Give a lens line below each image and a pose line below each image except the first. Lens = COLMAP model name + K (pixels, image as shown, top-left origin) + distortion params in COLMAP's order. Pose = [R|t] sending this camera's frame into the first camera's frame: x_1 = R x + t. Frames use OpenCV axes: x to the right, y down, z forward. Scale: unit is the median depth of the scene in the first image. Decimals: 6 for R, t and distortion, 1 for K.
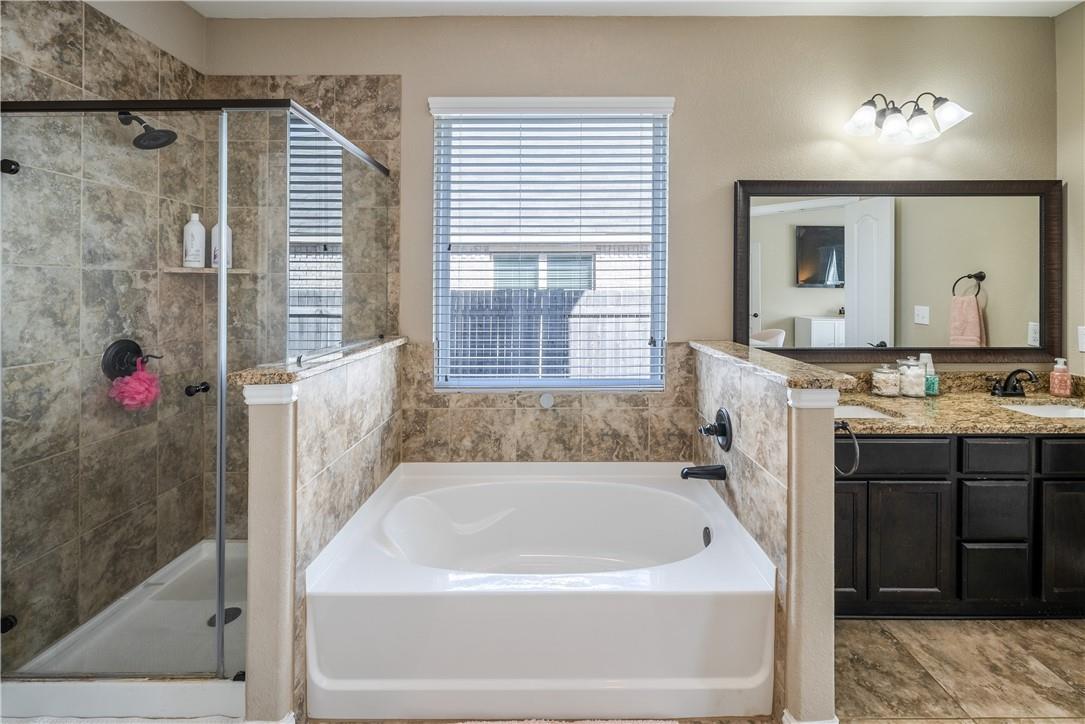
lens RADIAL K [[441.6, 0, 567.6], [0, 441.6, 291.6], [0, 0, 1]] dist [0.000976, -0.001781]
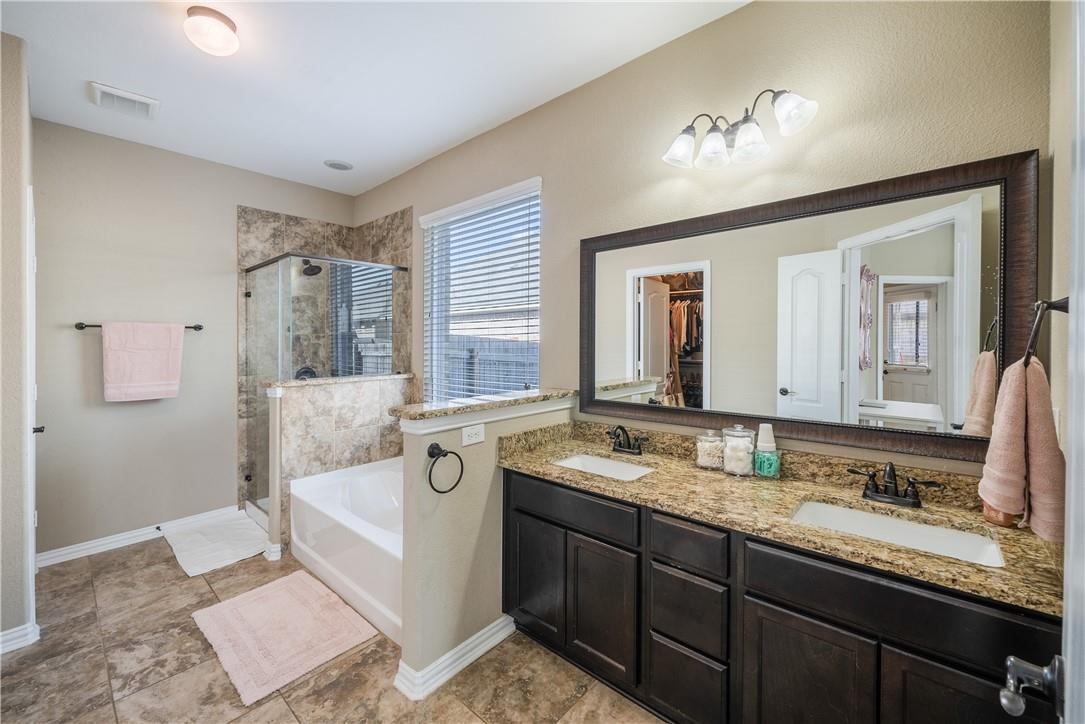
lens RADIAL K [[441.6, 0, 568.4], [0, 441.6, 344.2], [0, 0, 1]] dist [0.000976, -0.001781]
pose [[0.758463, -0.000003, -0.651717, 1.215205], [0.002228, 0.999994, 0.002588, -0.004719], [0.651713, -0.003415, 0.758458, 0.203070]]
